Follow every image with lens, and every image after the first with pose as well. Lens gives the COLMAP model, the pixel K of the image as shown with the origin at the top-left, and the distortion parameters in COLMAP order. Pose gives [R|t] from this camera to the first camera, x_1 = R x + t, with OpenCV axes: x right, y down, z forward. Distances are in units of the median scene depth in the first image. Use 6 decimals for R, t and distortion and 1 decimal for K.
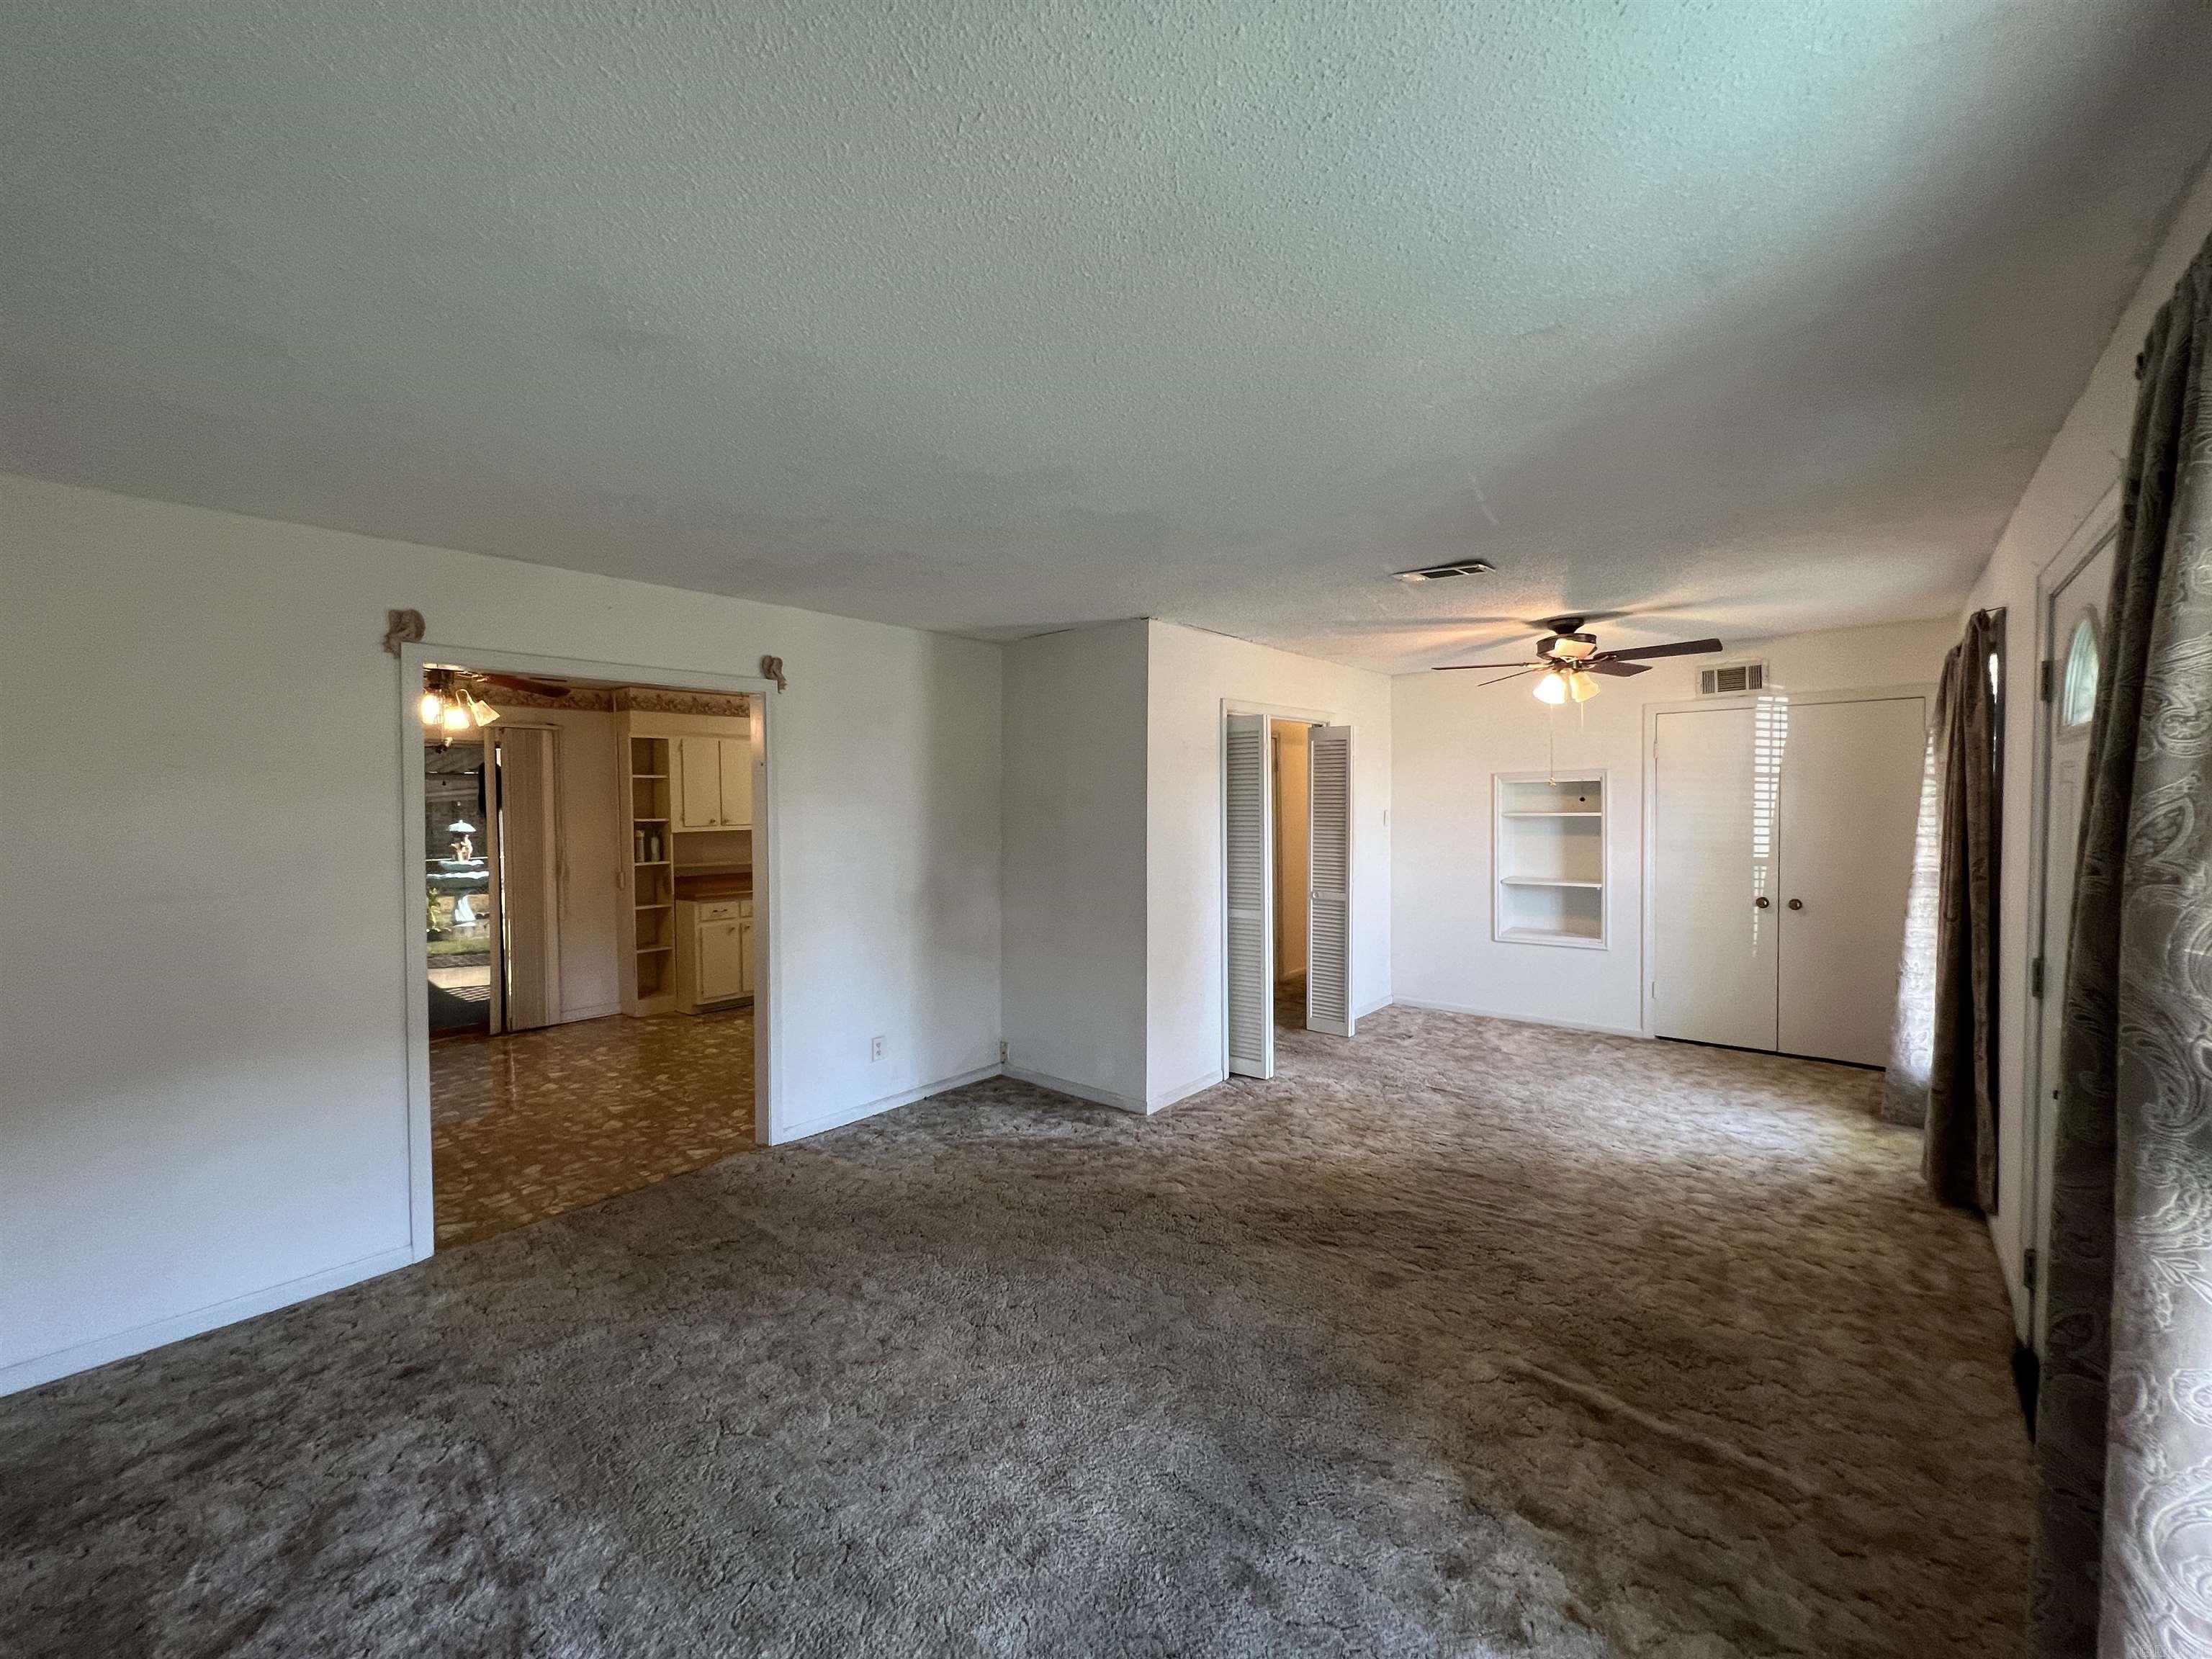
lens RADIAL K [[882.9, 0, 1102.4], [0, 882.9, 826.9], [0, 0, 1]] dist [-0.003088, 0.002279]
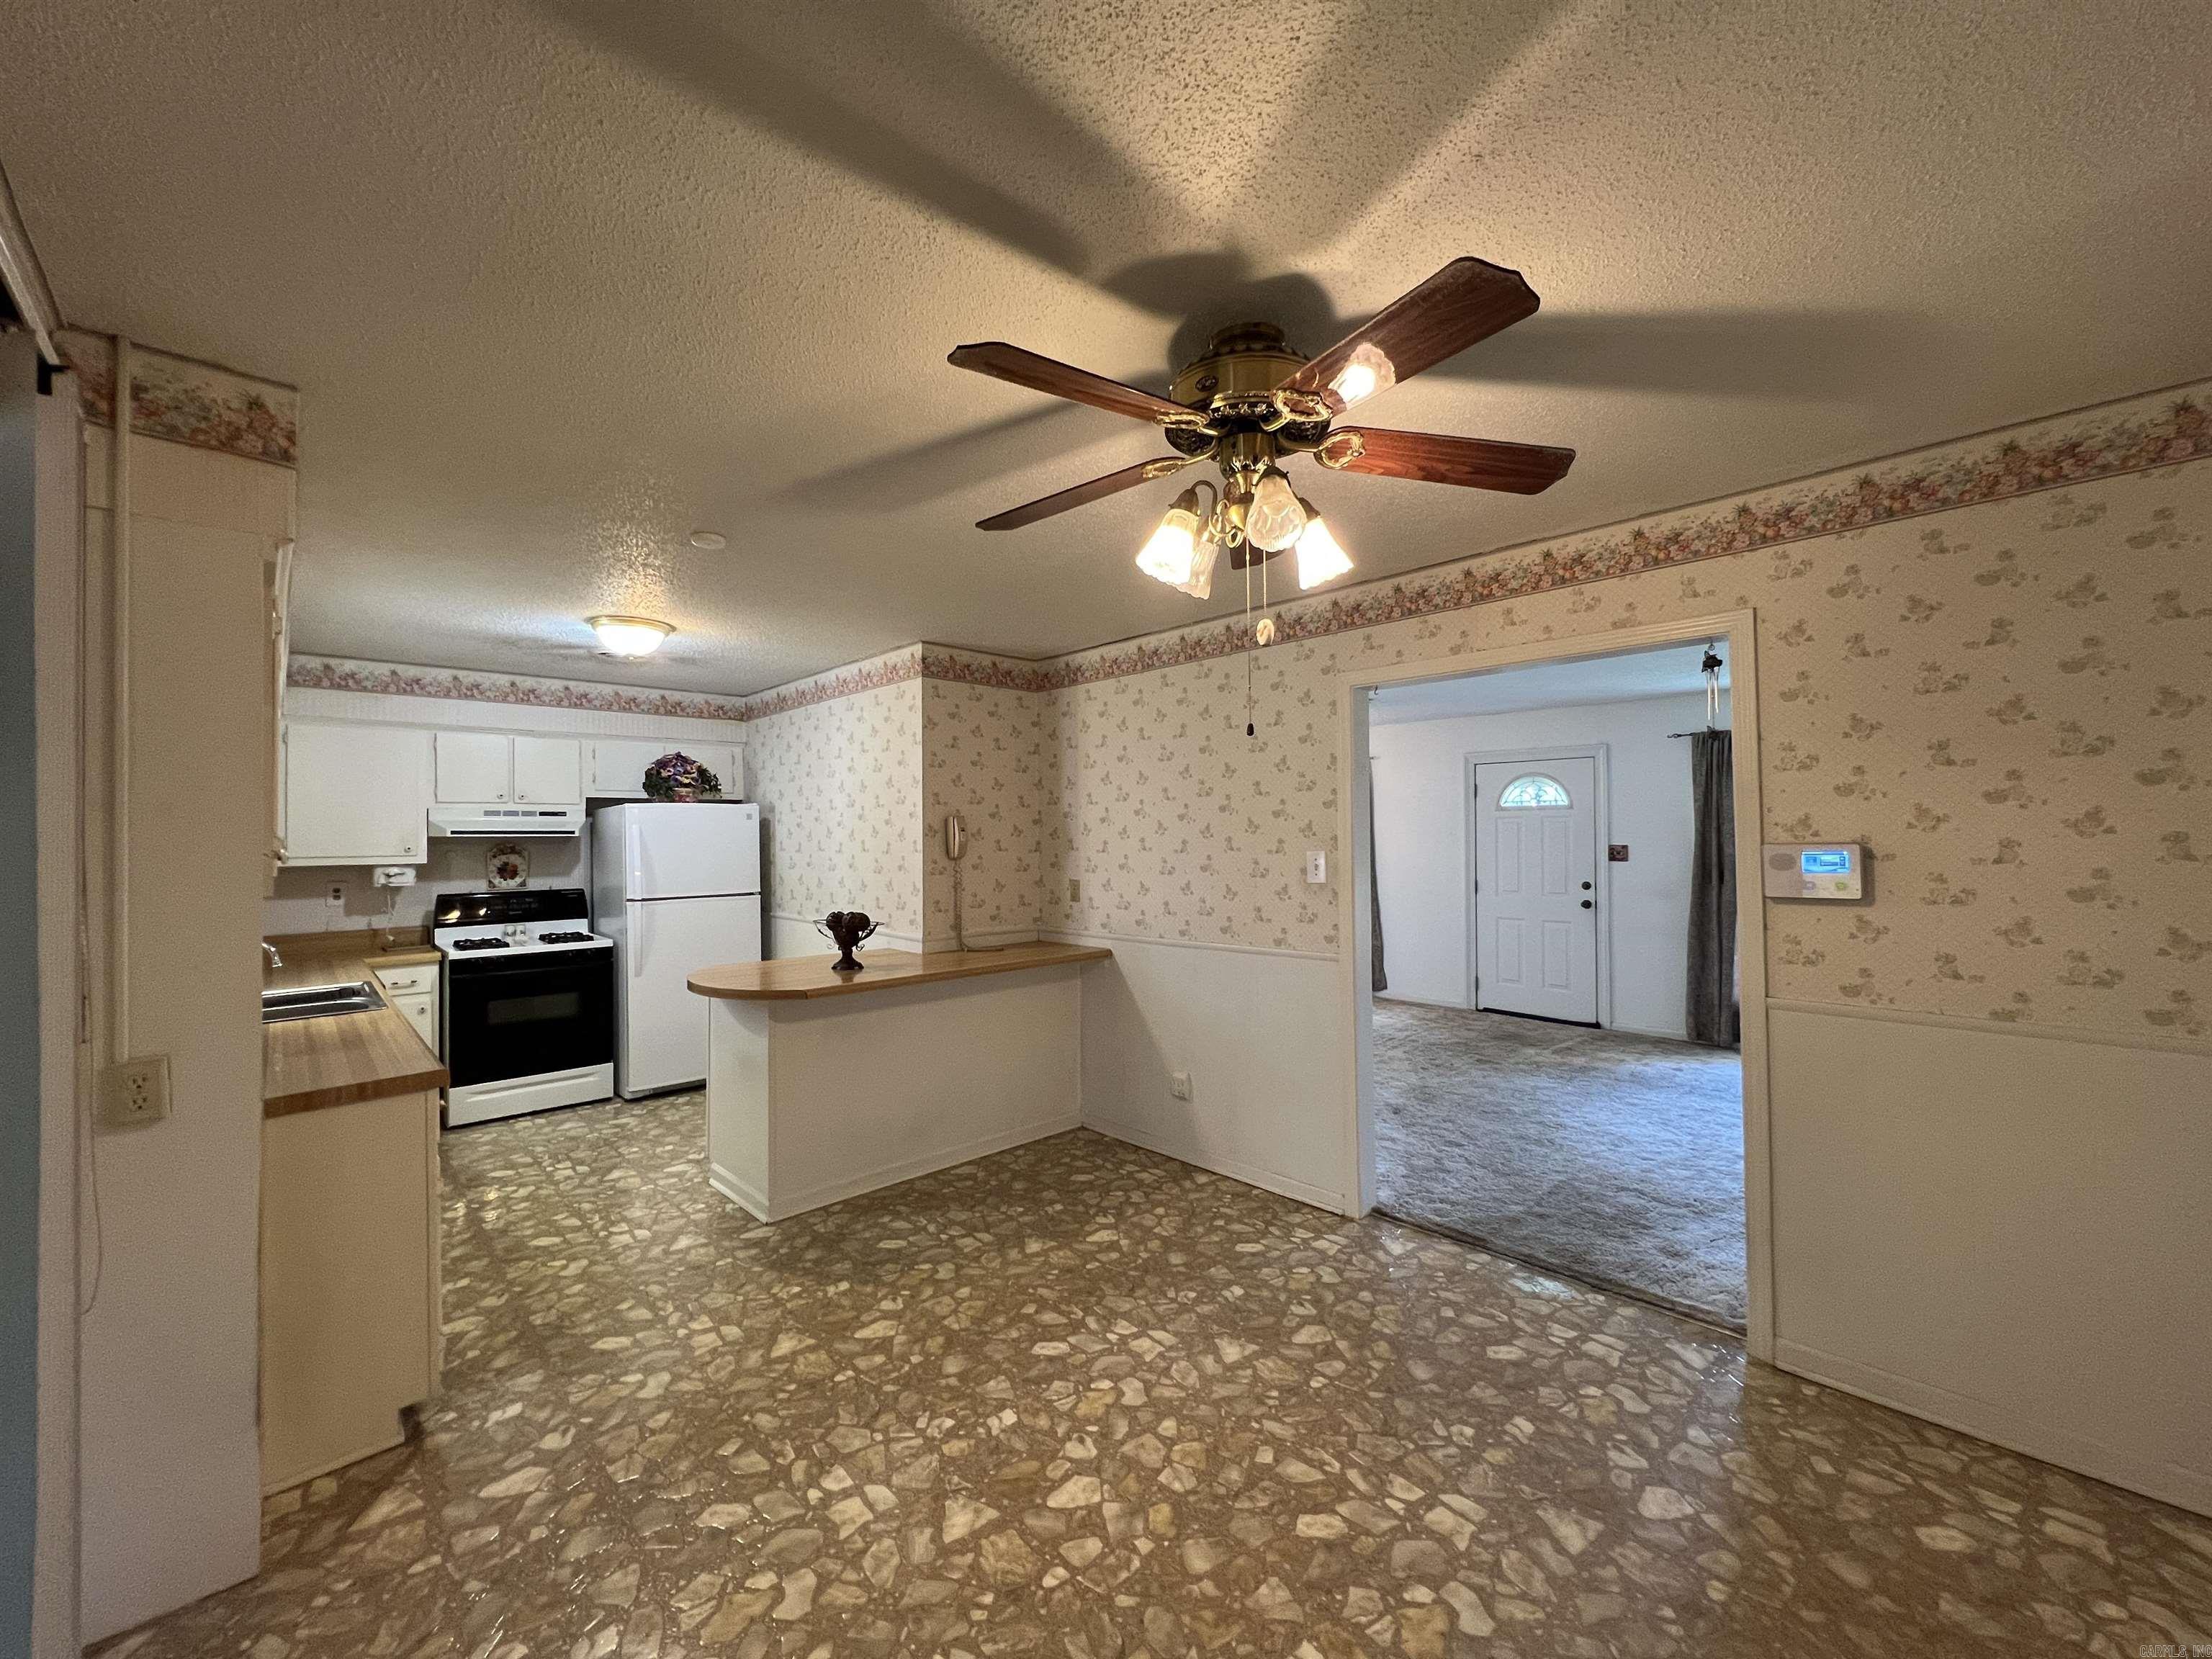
lens RADIAL K [[882.9, 0, 1102.4], [0, 882.9, 826.9], [0, 0, 1]] dist [-0.003088, 0.002279]
pose [[0.111847, 0.025101, 0.993408, -1.109981], [0.035276, 0.998951, -0.029213, 0.002198], [-0.993099, 0.038311, 0.110844, 0.999459]]
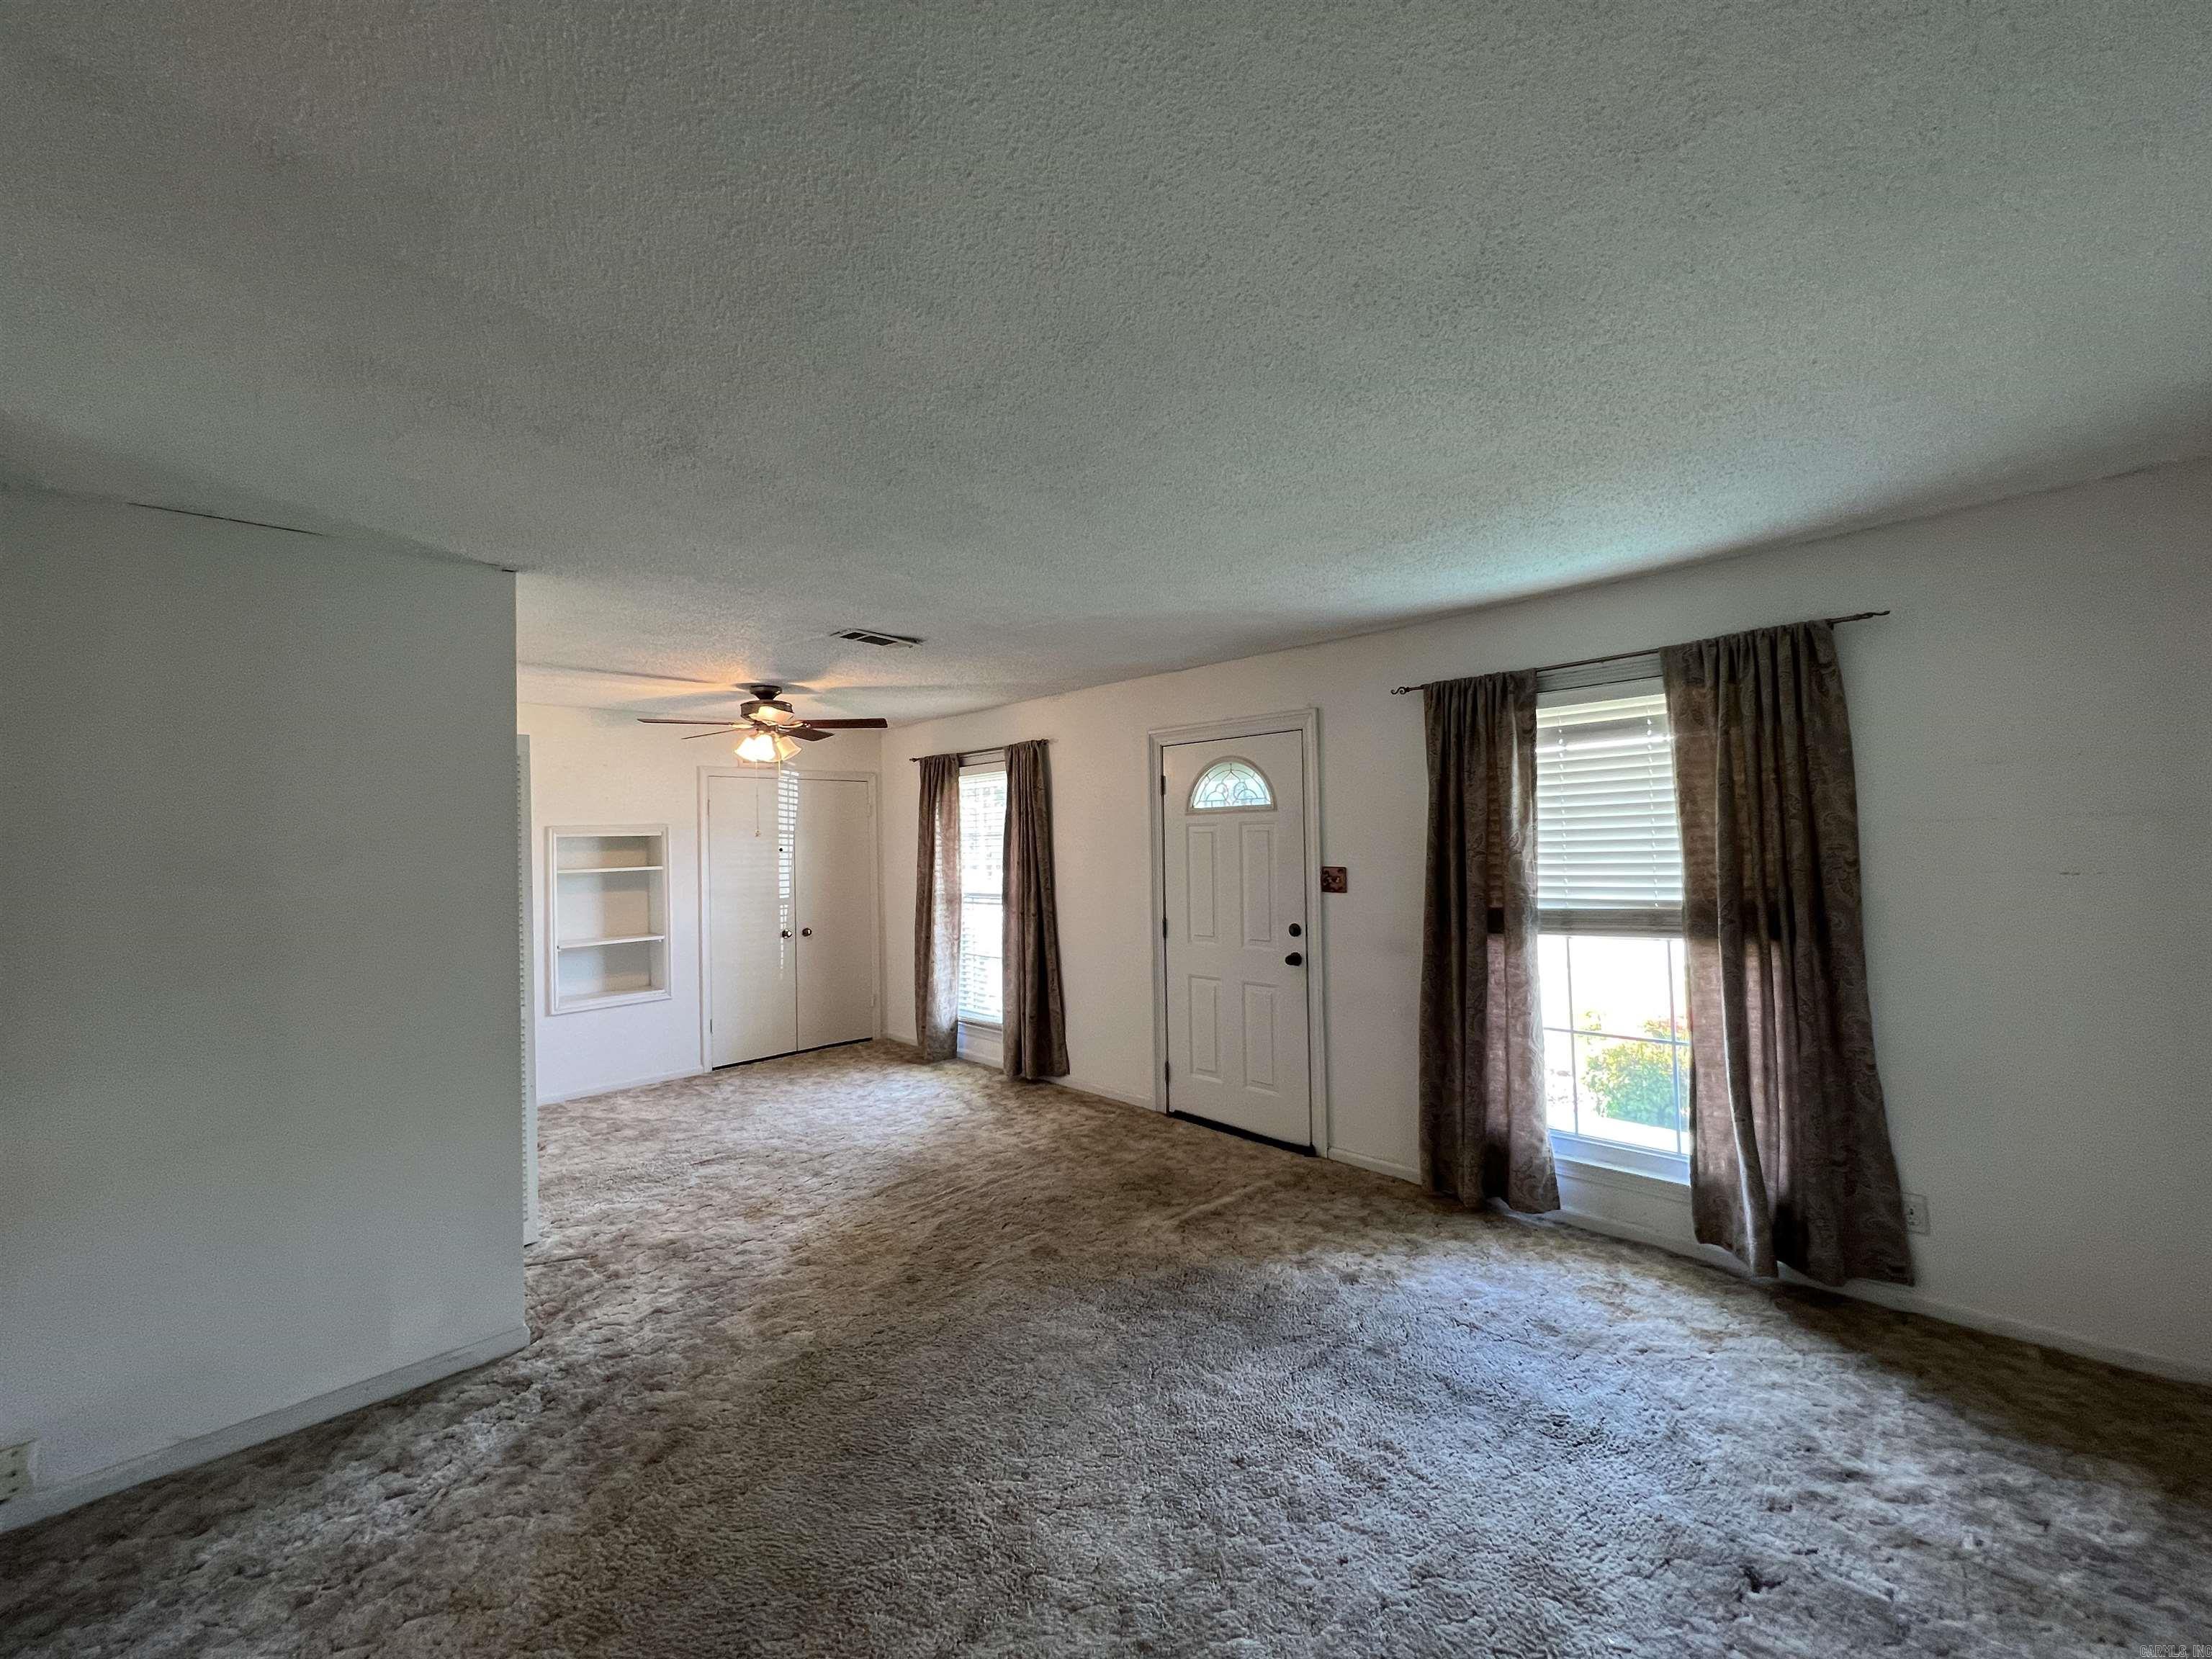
lens RADIAL K [[882.9, 0, 1102.4], [0, 882.9, 826.9], [0, 0, 1]] dist [-0.003088, 0.002279]
pose [[0.097918, 0.023679, 0.994913, -0.525877], [0.051978, 0.998231, -0.028873, -0.007895], [-0.993836, 0.054541, 0.096514, 0.480216]]
